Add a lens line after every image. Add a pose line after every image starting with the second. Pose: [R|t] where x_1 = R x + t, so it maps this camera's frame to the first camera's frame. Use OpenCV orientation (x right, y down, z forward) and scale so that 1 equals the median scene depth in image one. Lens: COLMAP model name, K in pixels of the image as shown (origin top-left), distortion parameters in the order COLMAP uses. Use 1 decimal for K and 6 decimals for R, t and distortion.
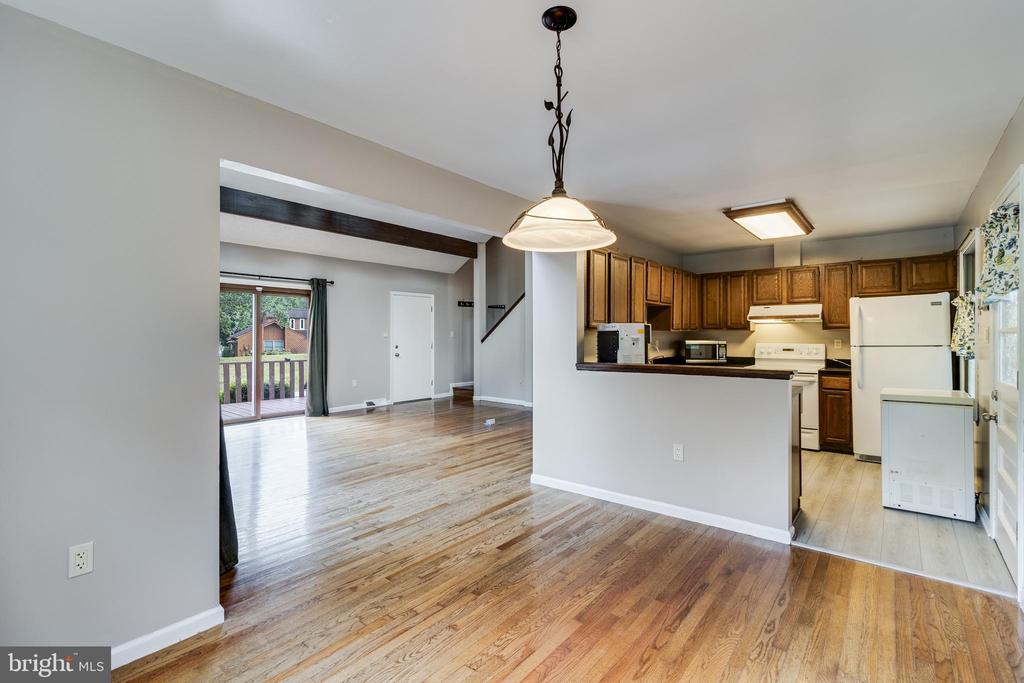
lens RADIAL K [[473.7, 0, 513.5], [0, 473.7, 336.6], [0, 0, 1]] dist [0.002707, 0.000067]
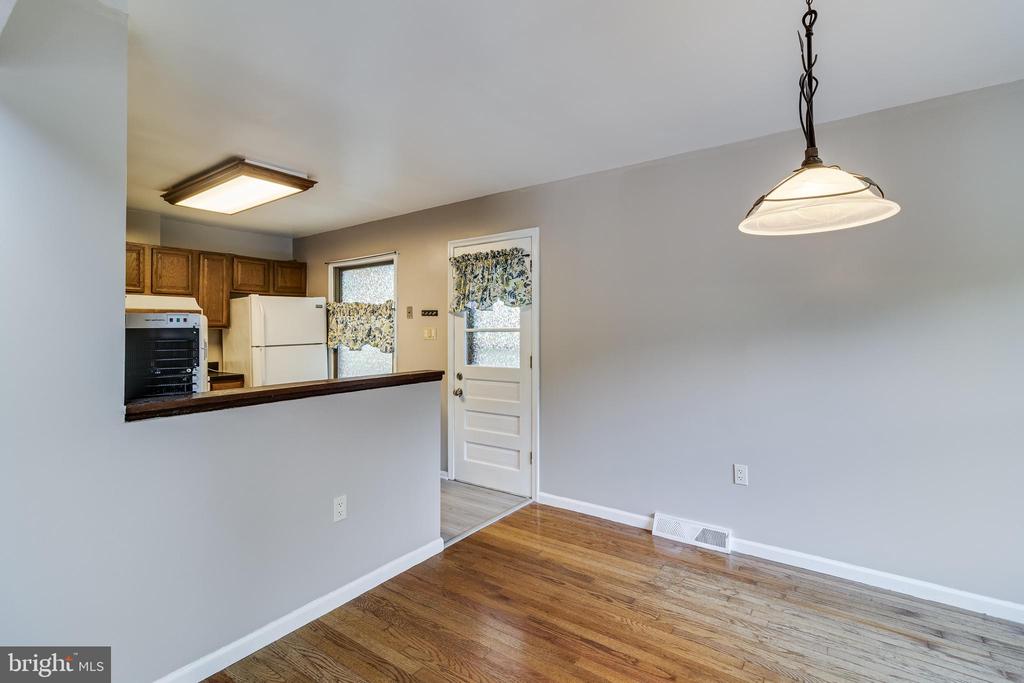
lens RADIAL K [[473.7, 0, 513.4], [0, 473.7, 332.0], [0, 0, 1]] dist [0.002707, 0.000067]
pose [[-0.059947, -0.001187, 0.998201, -0.345985], [0.009372, 0.999955, 0.001752, -0.007966], [-0.998158, 0.009460, -0.059934, 0.793489]]
